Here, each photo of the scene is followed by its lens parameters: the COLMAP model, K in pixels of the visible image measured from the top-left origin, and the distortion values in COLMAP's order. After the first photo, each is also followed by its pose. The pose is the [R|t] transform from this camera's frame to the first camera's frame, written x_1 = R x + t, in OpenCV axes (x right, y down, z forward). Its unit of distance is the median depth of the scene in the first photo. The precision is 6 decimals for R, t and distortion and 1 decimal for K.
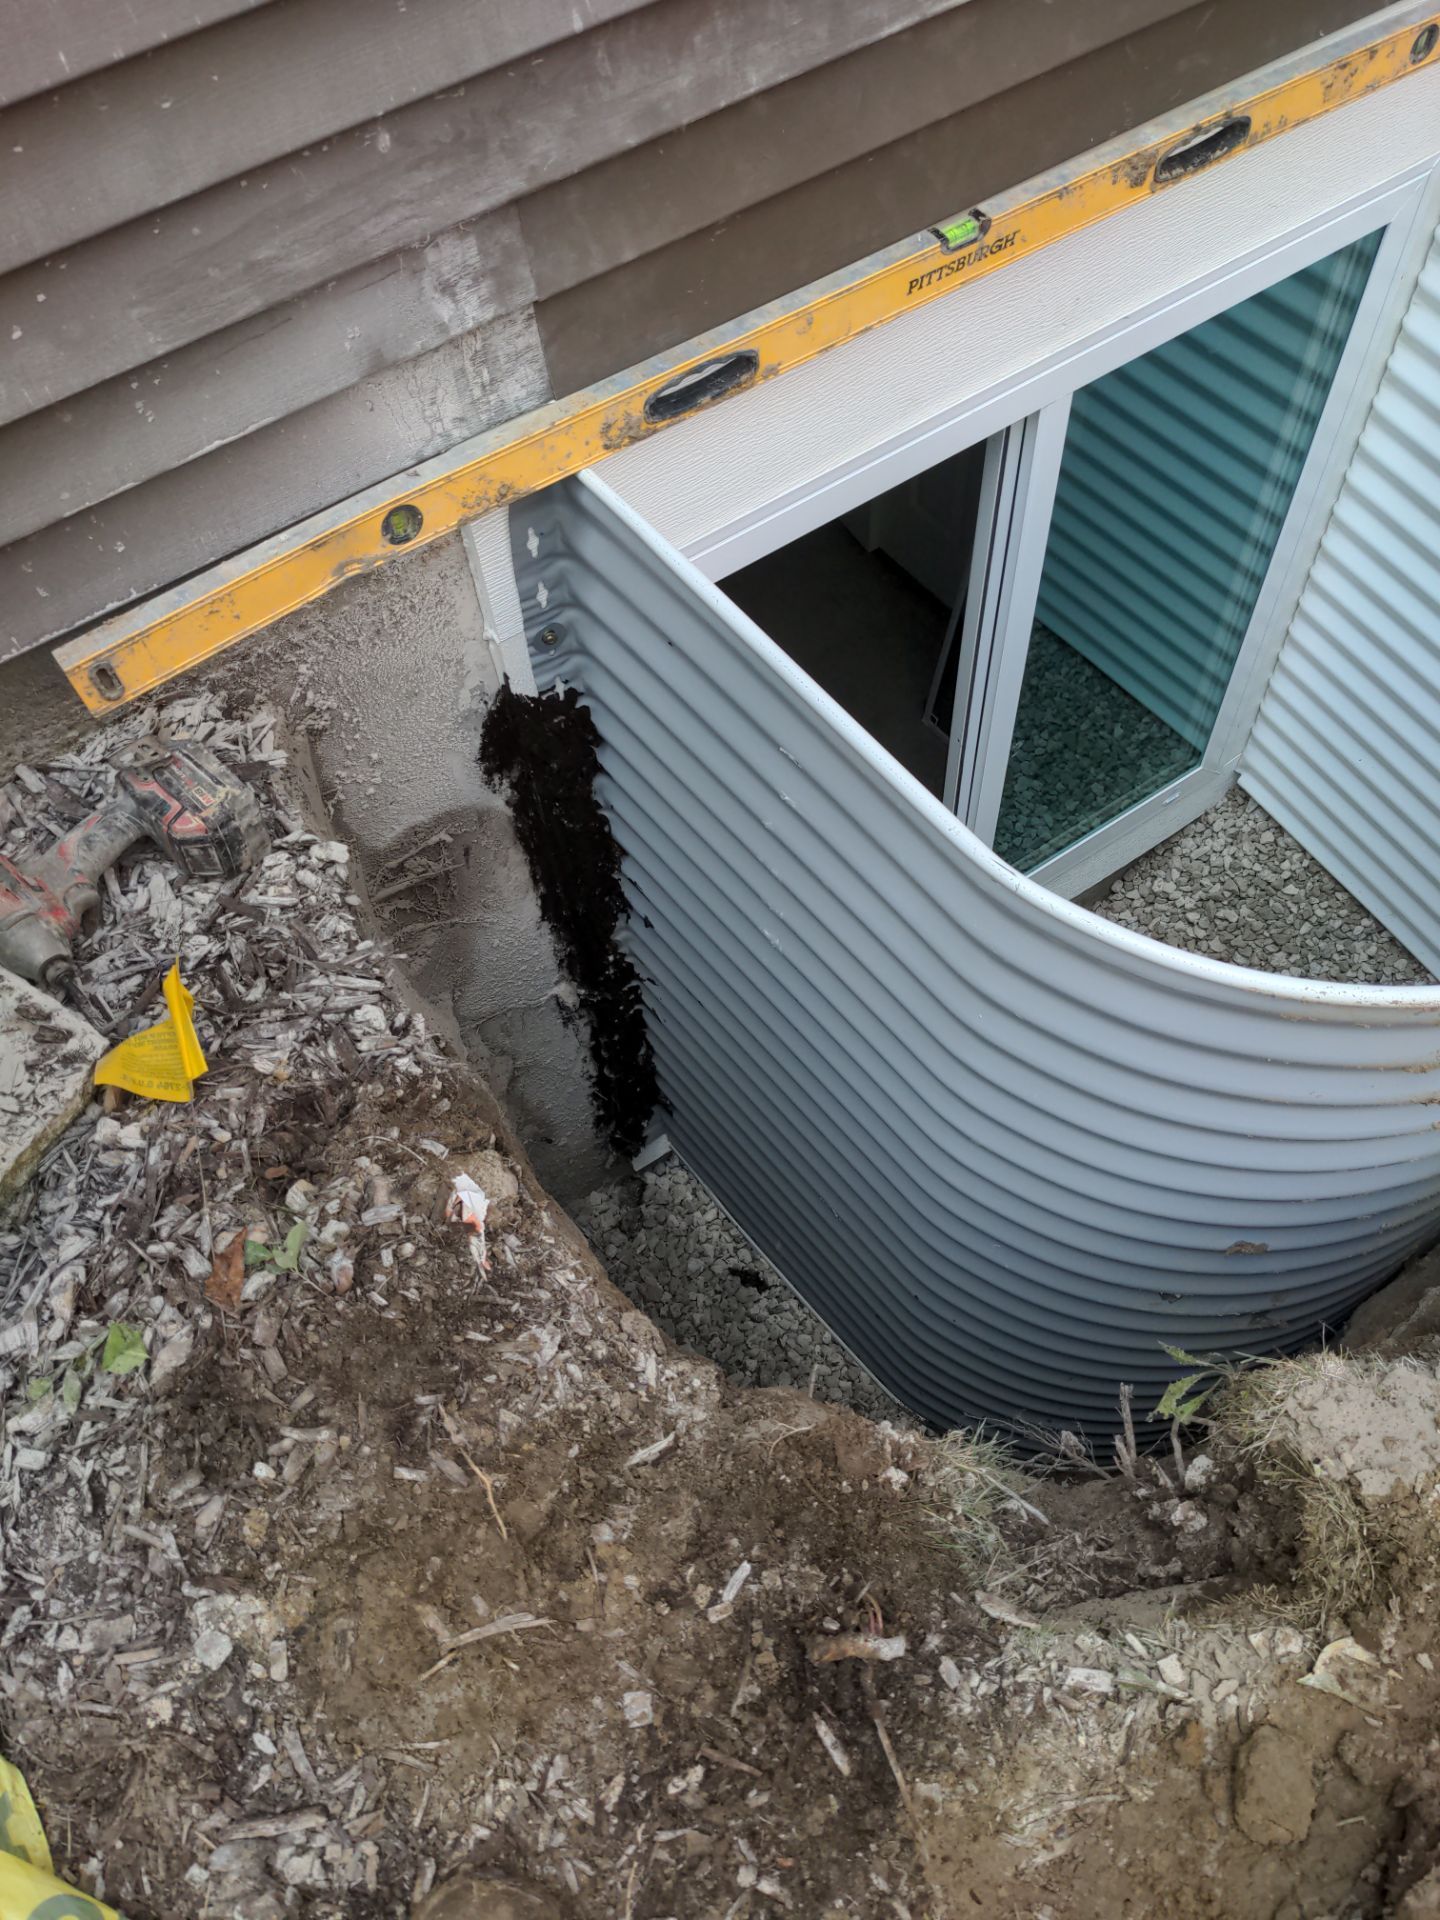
lens RADIAL K [[1497.8, 0, 747.6], [0, 1497.8, 993.4], [0, 0, 1]] dist [0.057331, -0.094702]
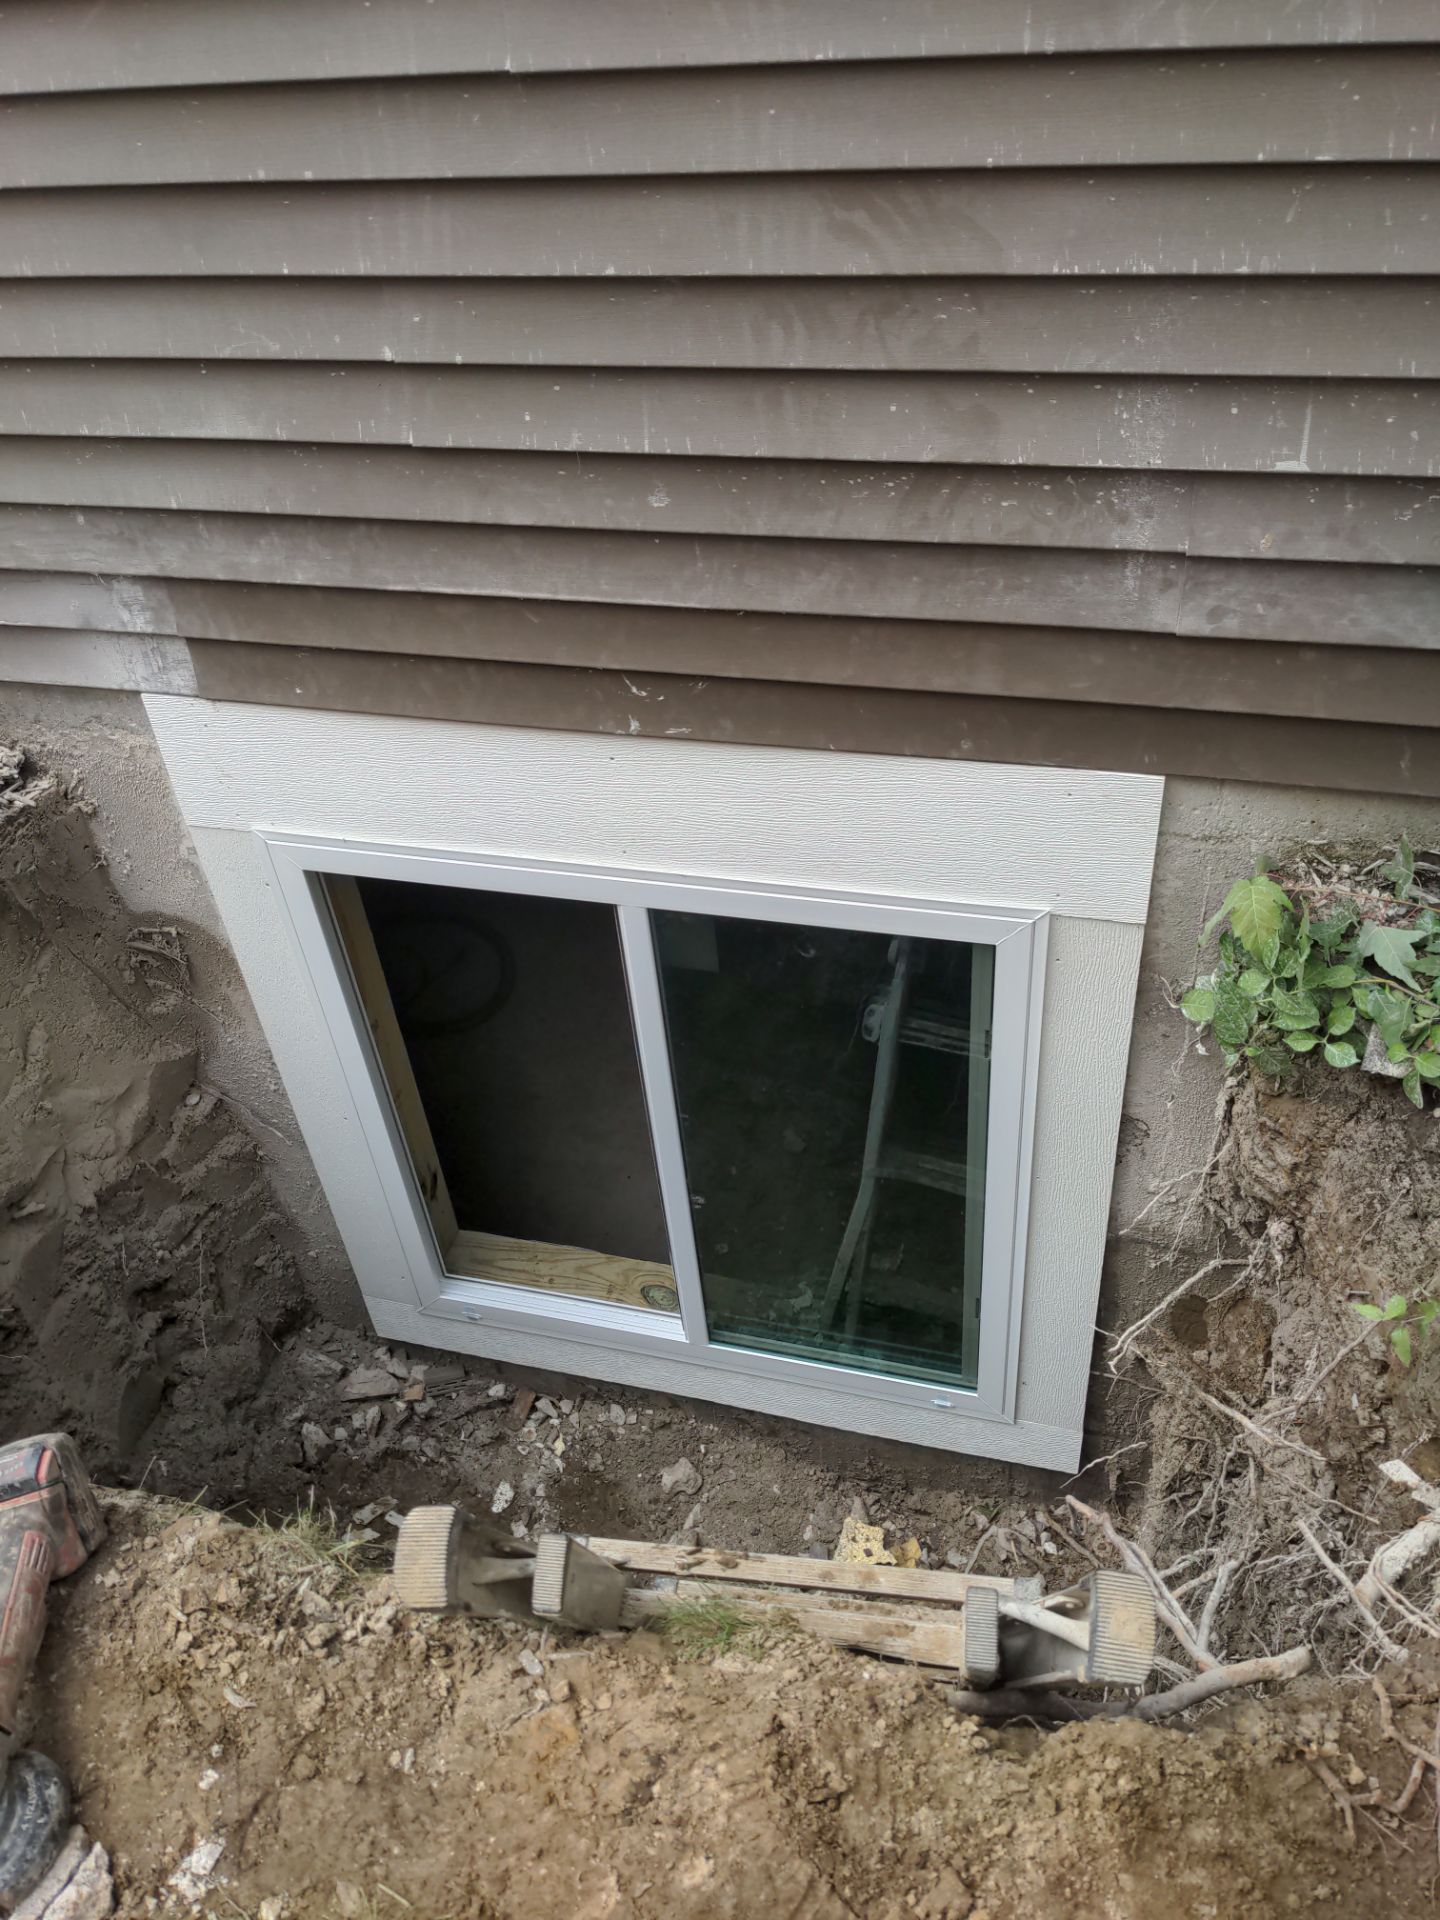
lens RADIAL K [[1489.1, 0, 720.0], [0, 1489.1, 960.0], [0, 0, 1]] dist [0.053847, -0.087457]
pose [[0.655613, 0.479559, -0.583262, 1.327675], [-0.632909, 0.770278, -0.078095, -0.399445], [0.411822, 0.420352, 0.808521, 0.028845]]
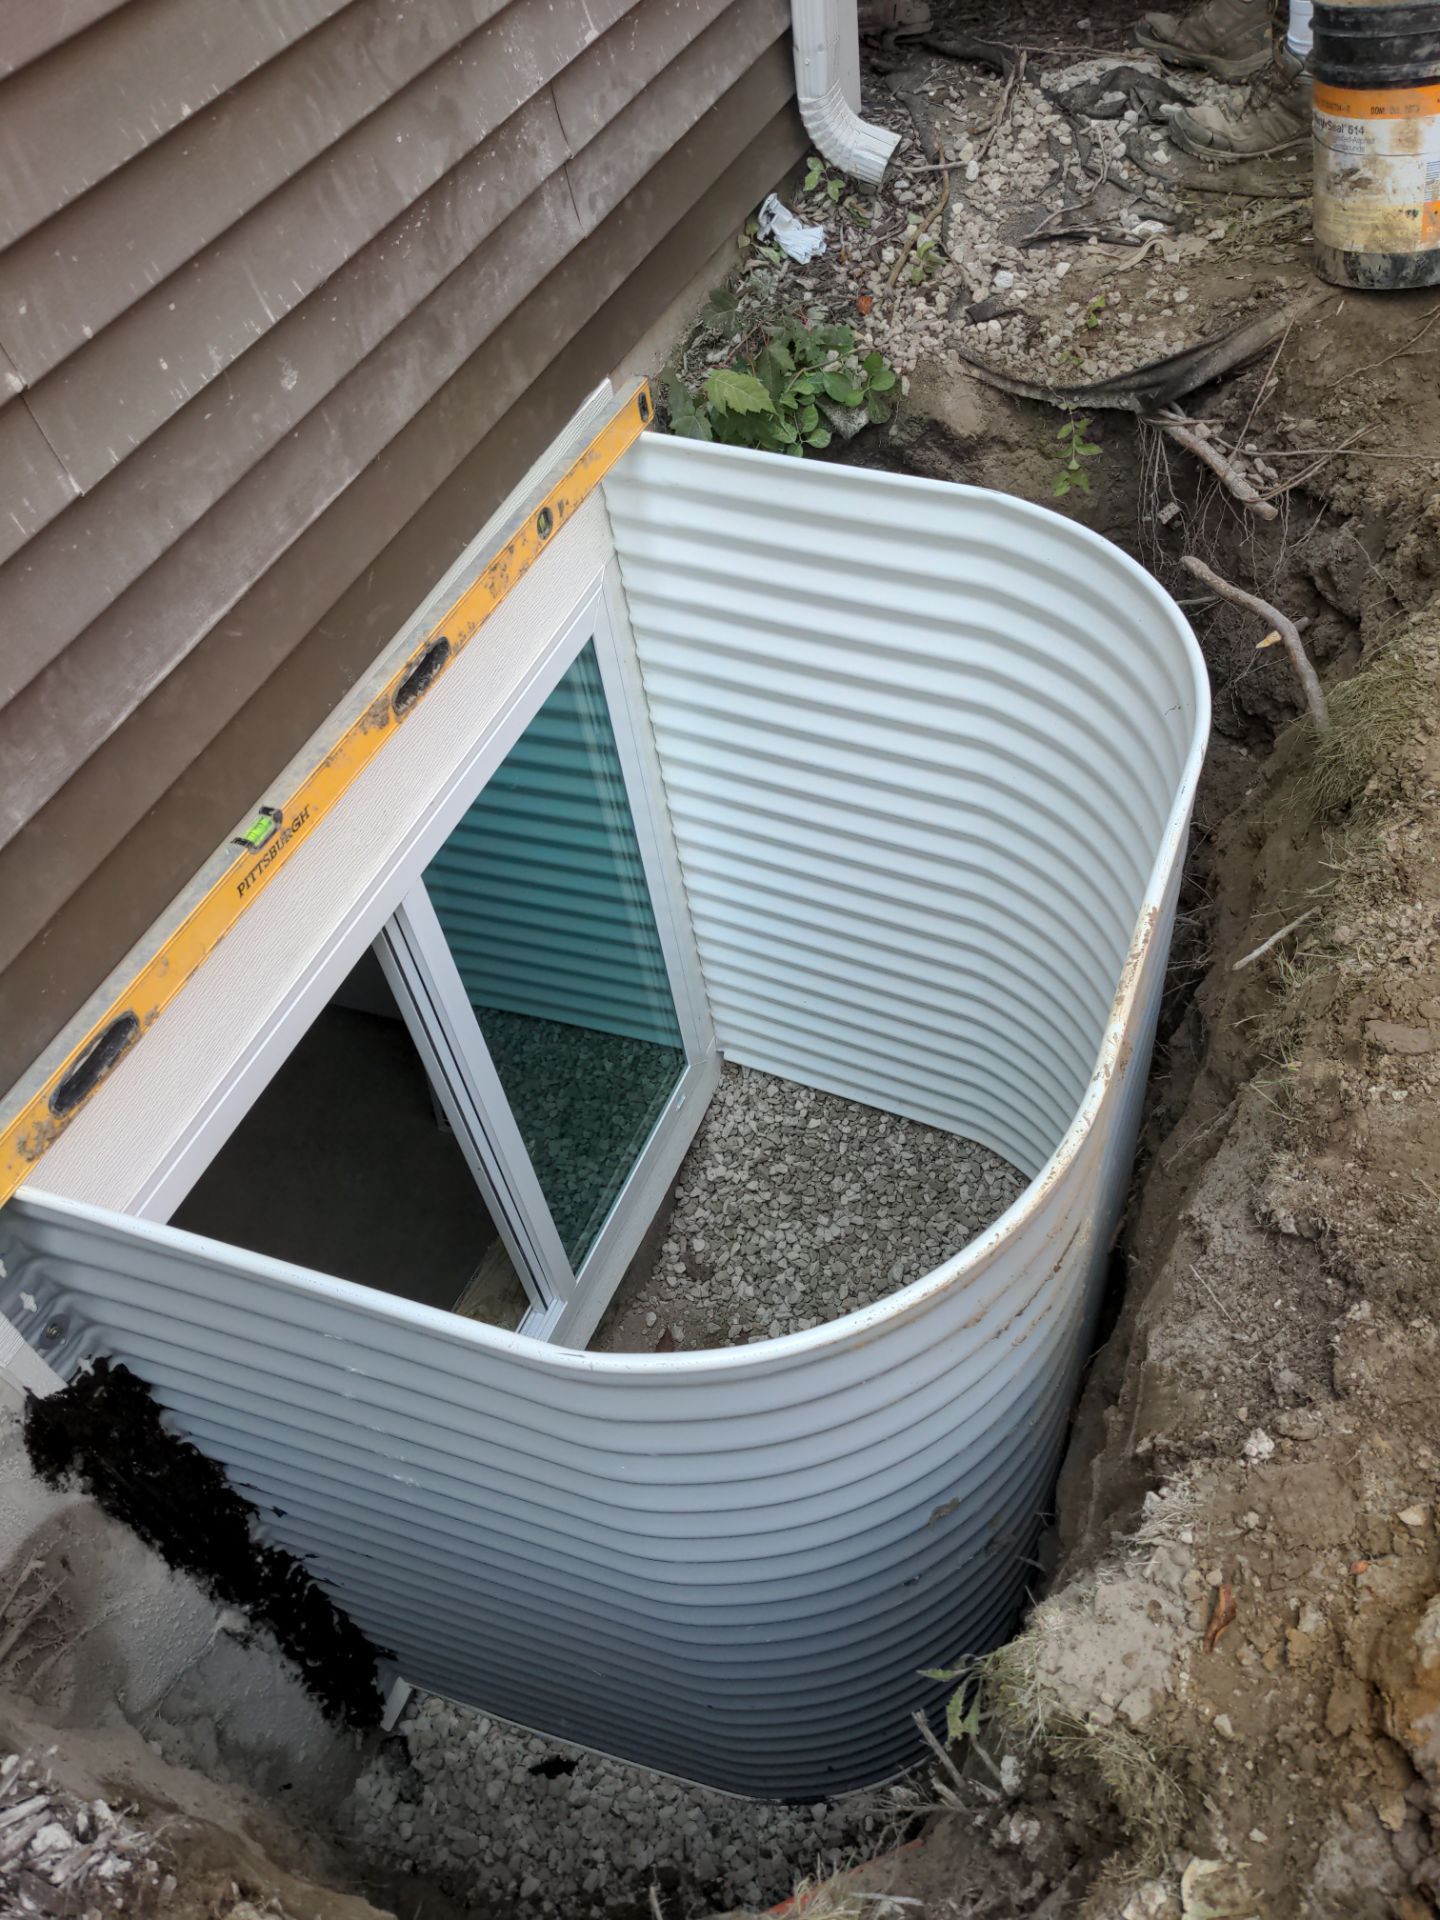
lens RADIAL K [[1489.1, 0, 720.0], [0, 1489.1, 960.0], [0, 0, 1]] dist [0.053847, -0.087457]
pose [[0.842628, -0.444080, 0.304584, 0.049140], [0.501827, 0.852721, -0.145040, -0.093265], [-0.195316, 0.275063, 0.941378, -0.081499]]
